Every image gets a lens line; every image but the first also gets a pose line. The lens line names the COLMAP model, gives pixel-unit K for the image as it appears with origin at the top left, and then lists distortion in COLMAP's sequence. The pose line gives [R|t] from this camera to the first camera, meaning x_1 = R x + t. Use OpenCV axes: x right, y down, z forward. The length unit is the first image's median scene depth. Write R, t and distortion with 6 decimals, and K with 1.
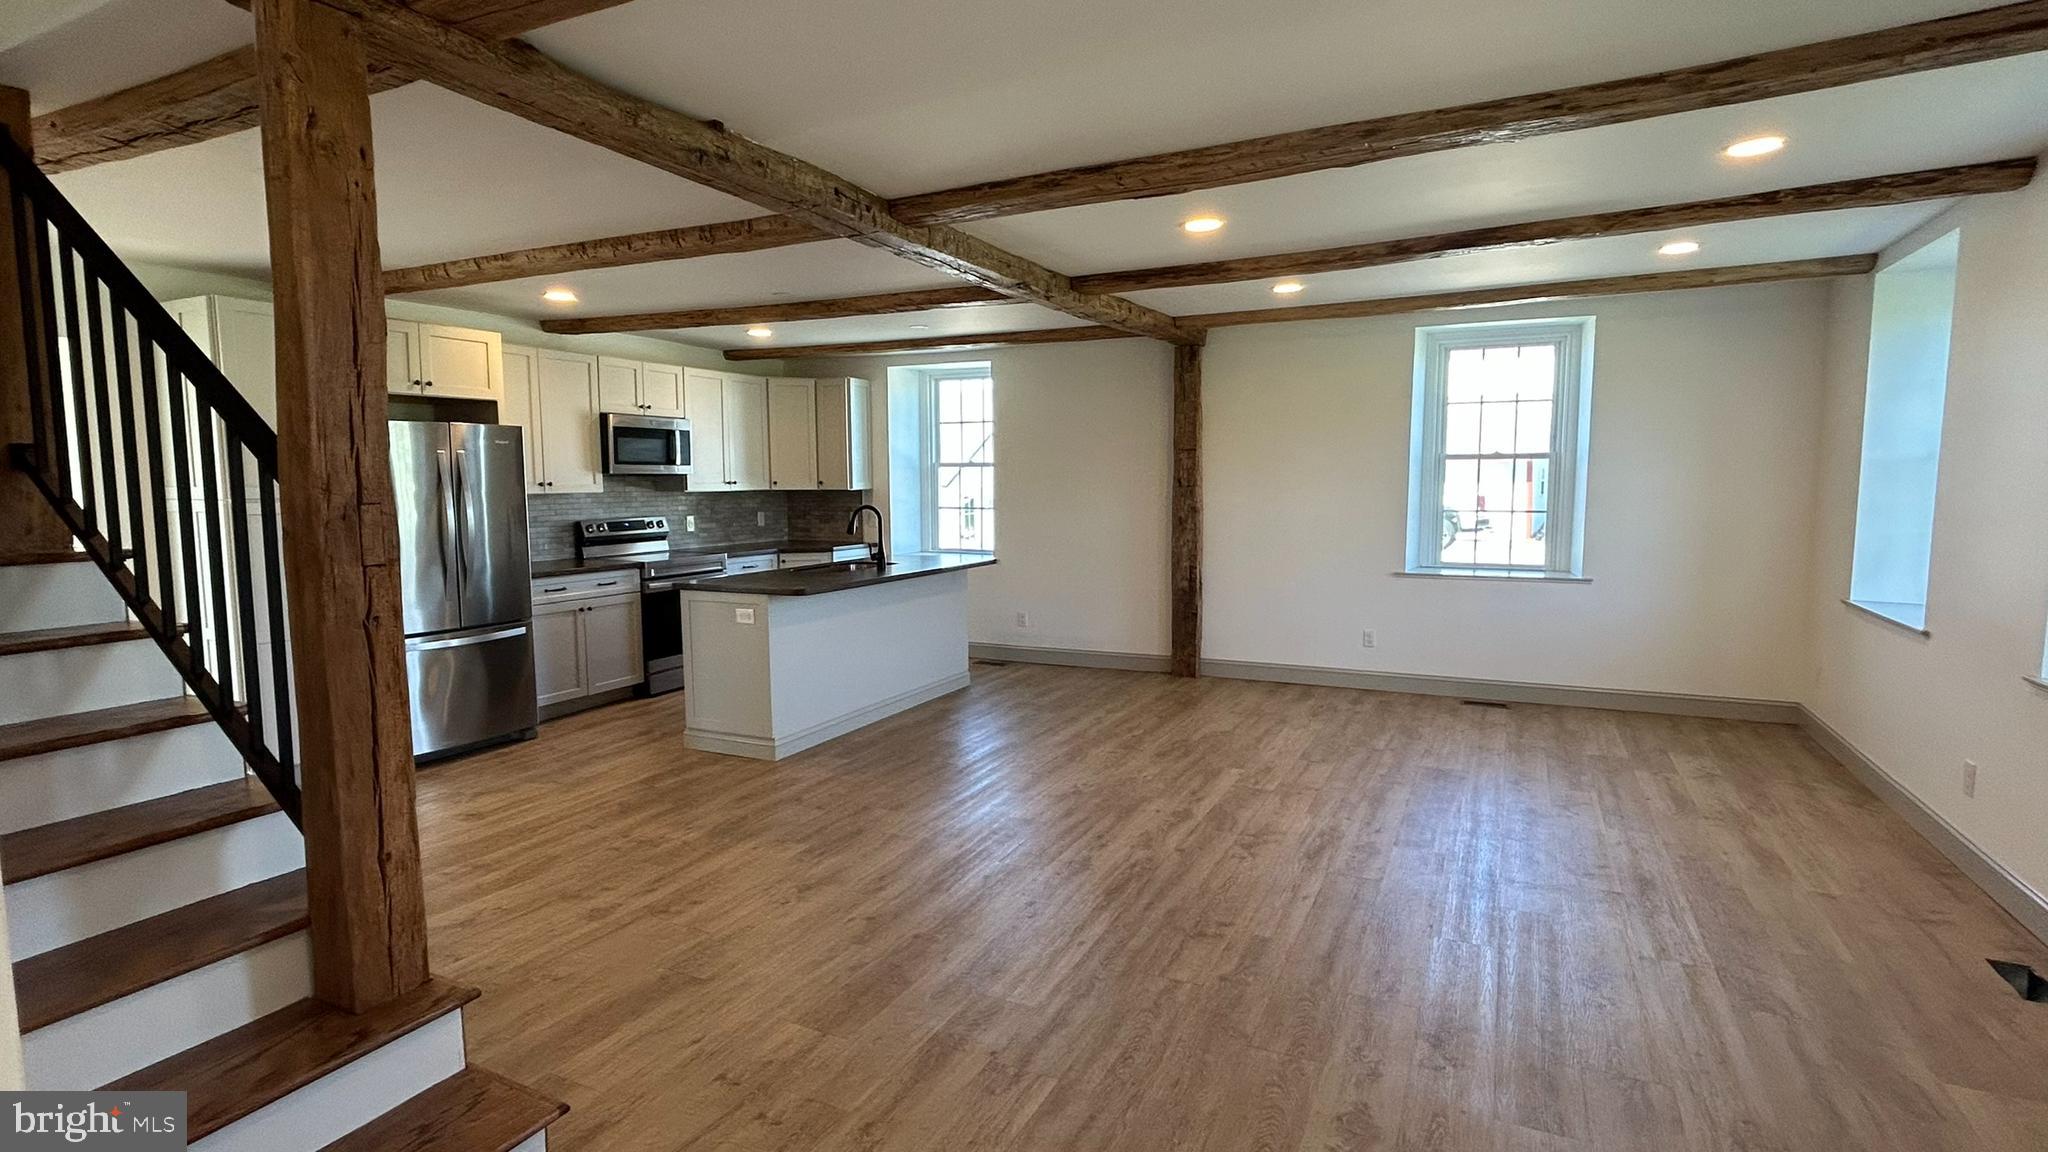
lens RADIAL K [[1002.1, 0, 1024.0], [0, 1002.1, 576.0], [0, 0, 1]] dist [0.003430, 0.000119]
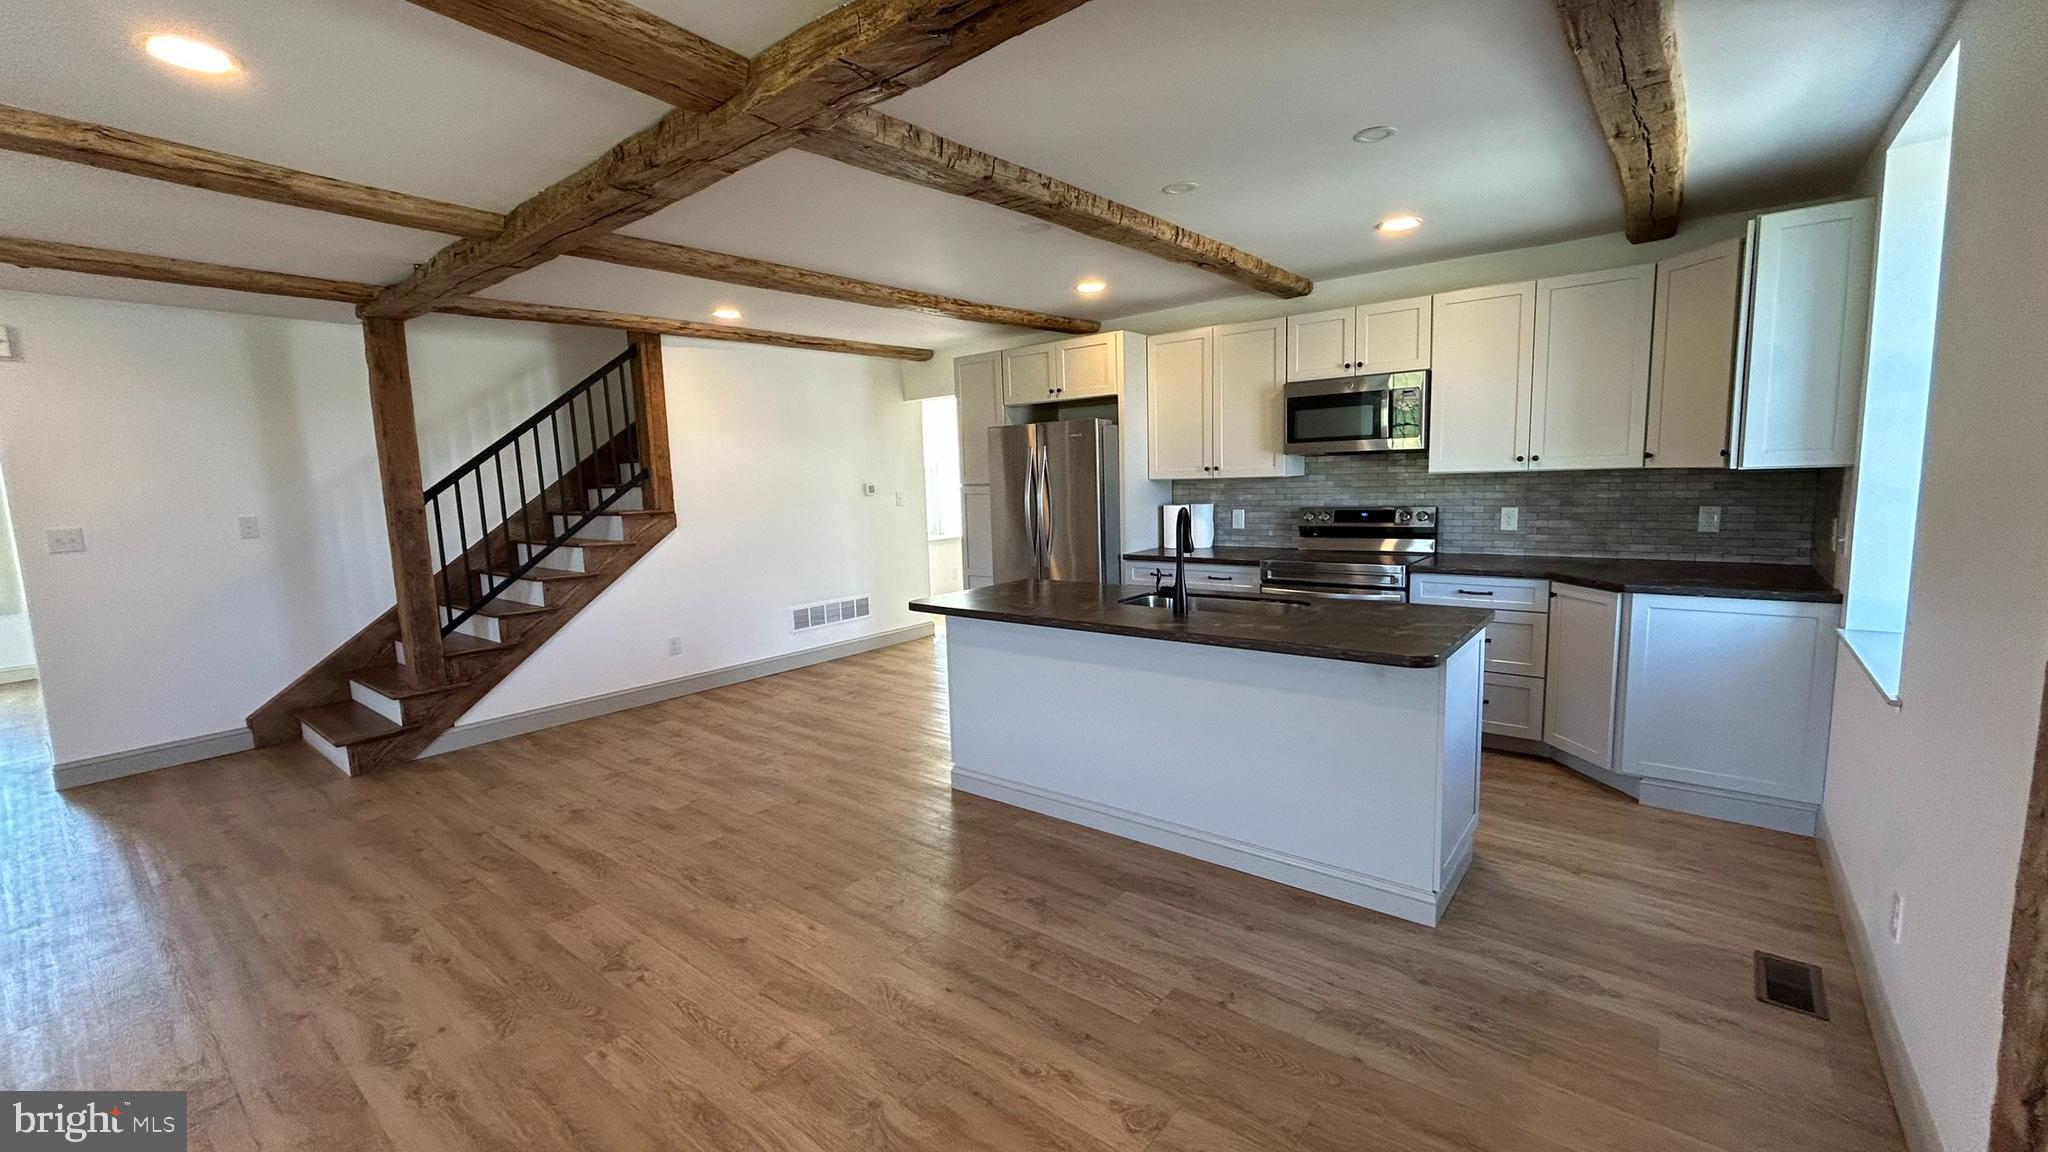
lens RADIAL K [[828.7, 0, 1024.0], [0, 828.7, 576.0], [0, 0, 1]] dist [0.001905, 0.000173]
pose [[-0.228908, 0.131738, -0.964493, 0.339430], [-0.058947, 0.987106, 0.148817, -0.092526], [0.971662, 0.090919, -0.218191, 0.958427]]
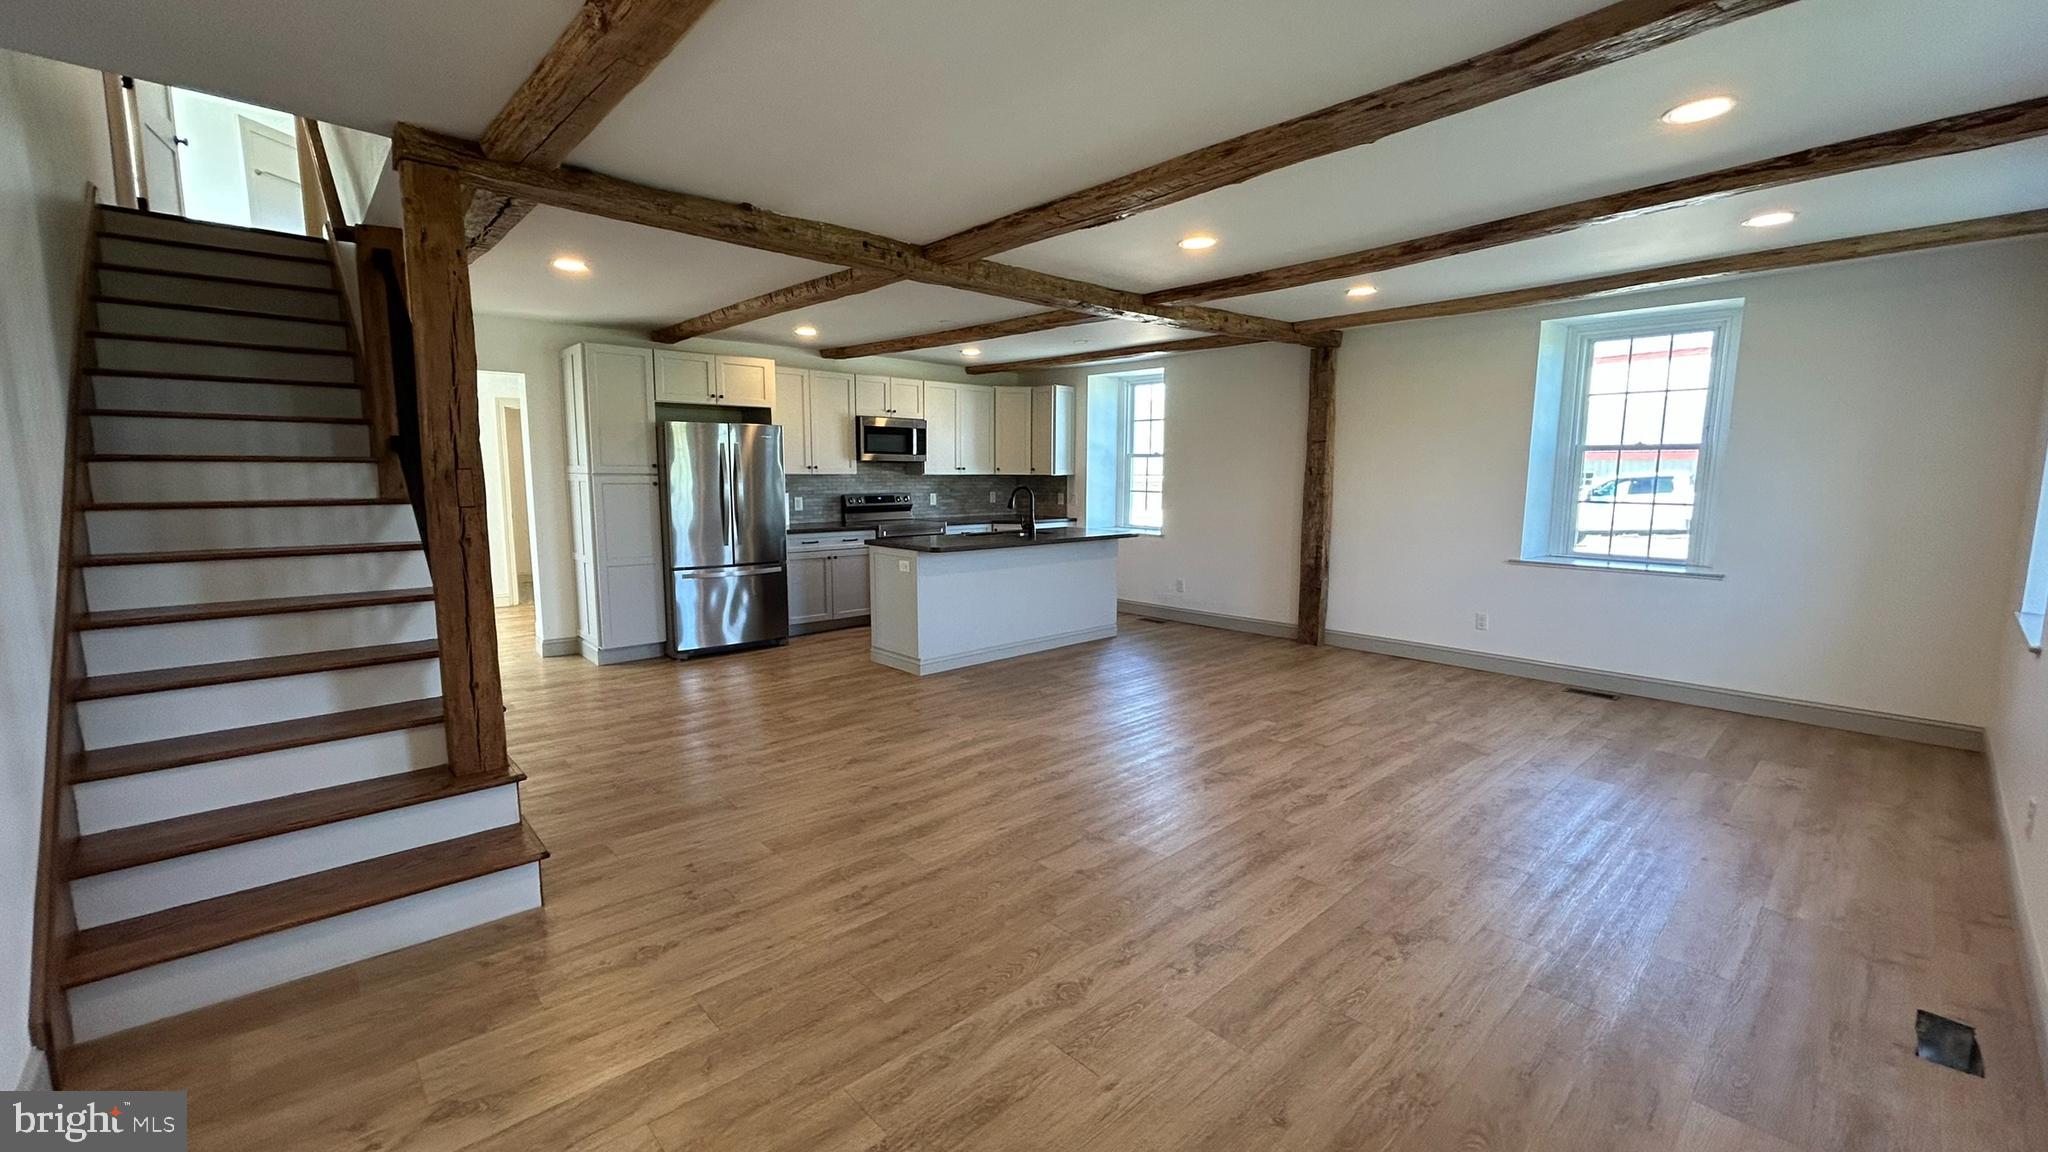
lens RADIAL K [[828.7, 0, 1024.0], [0, 828.7, 576.0], [0, 0, 1]] dist [0.001905, 0.000173]
pose [[0.932218, 0.055408, -0.357629, 0.212758], [-0.044723, 0.998273, 0.038087, 0.002998], [0.359122, -0.019511, 0.933087, 0.018658]]
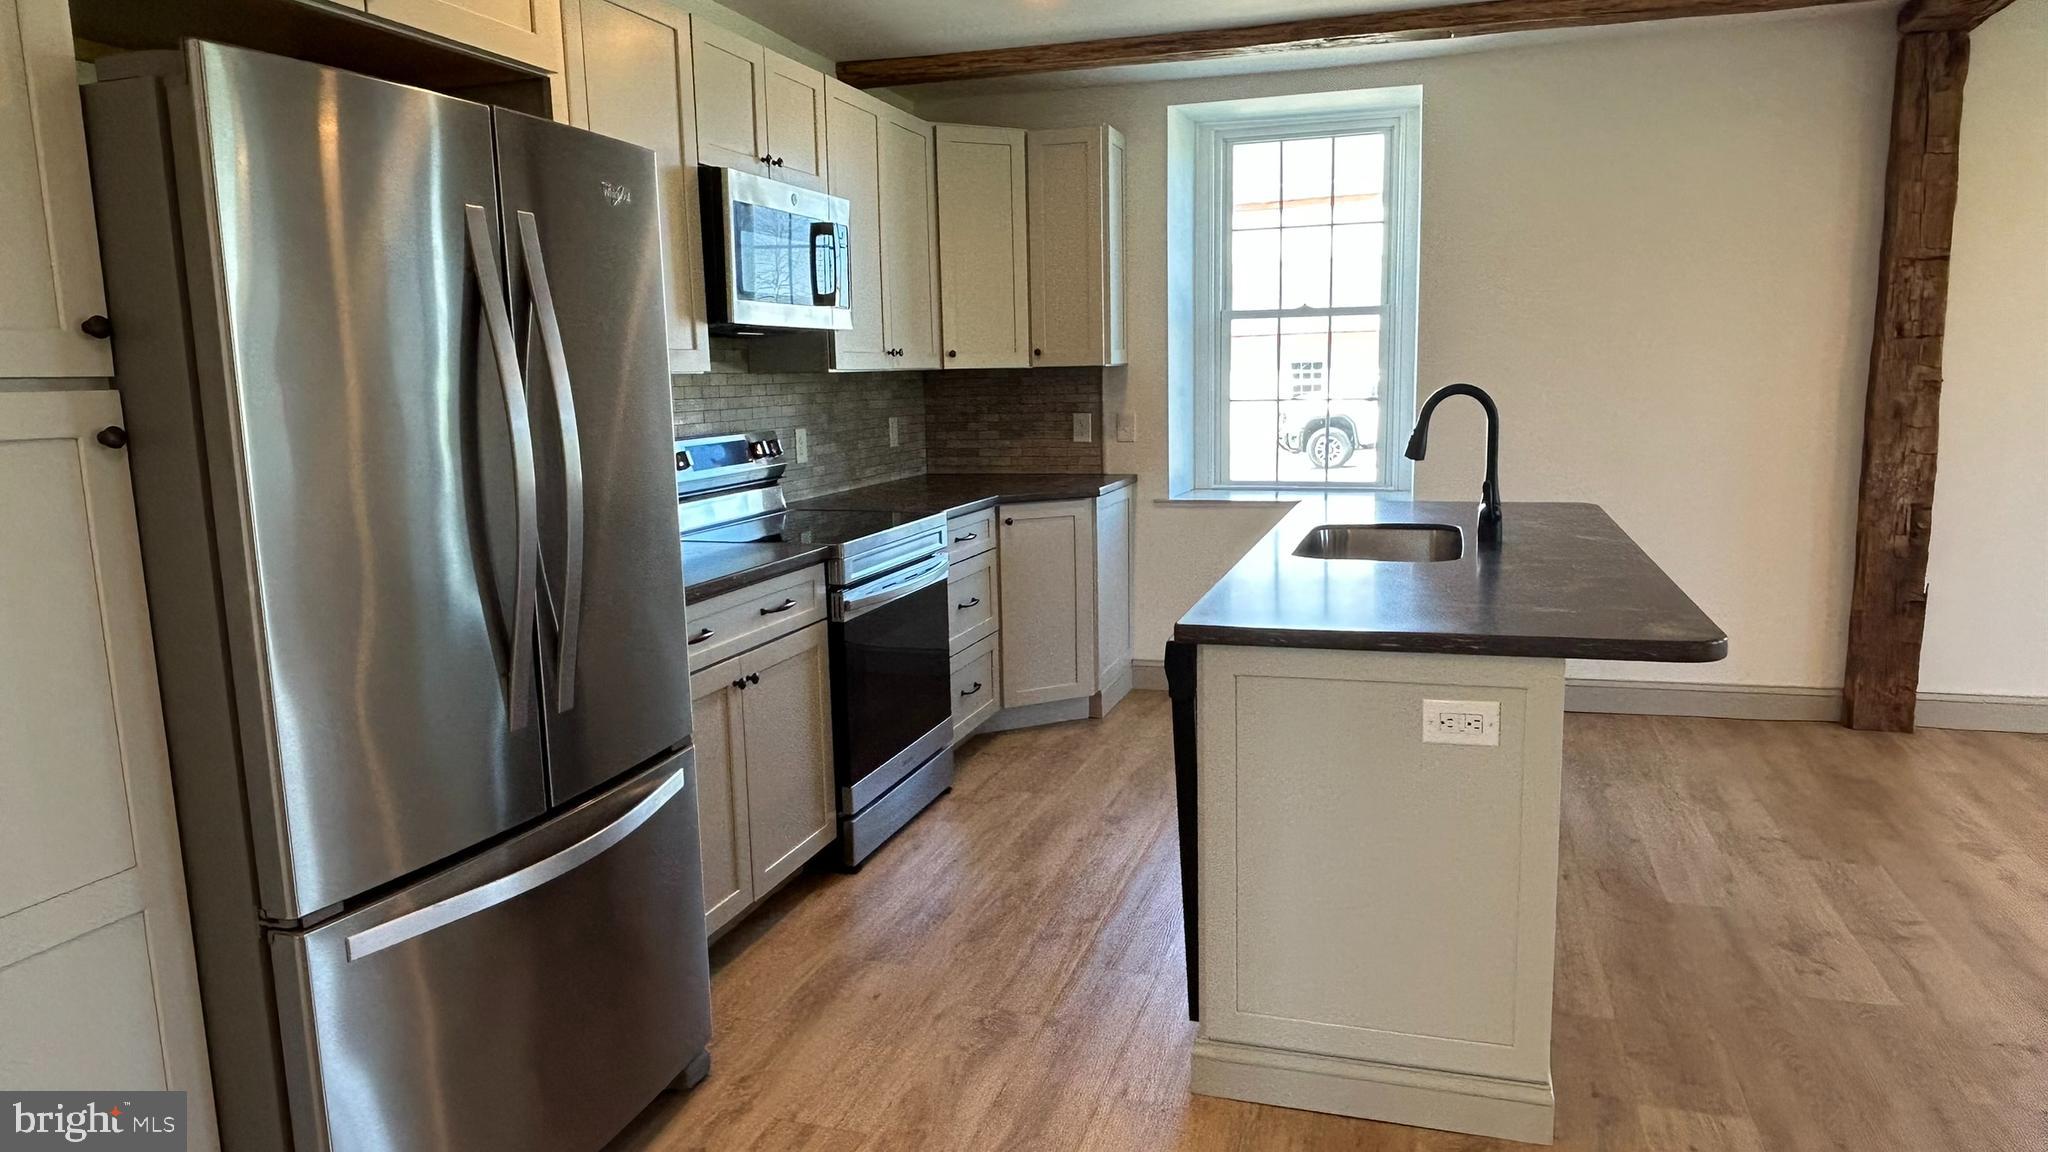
lens RADIAL K [[1306.4, 0, 1024.0], [0, 1306.4, 576.0], [0, 0, 1]] dist [0.006299, -0.001326]
pose [[0.989649, -0.040815, 0.137583, -0.377972], [0.032936, 0.997710, 0.059070, -0.029848], [-0.139679, -0.053927, 0.988727, 0.477224]]
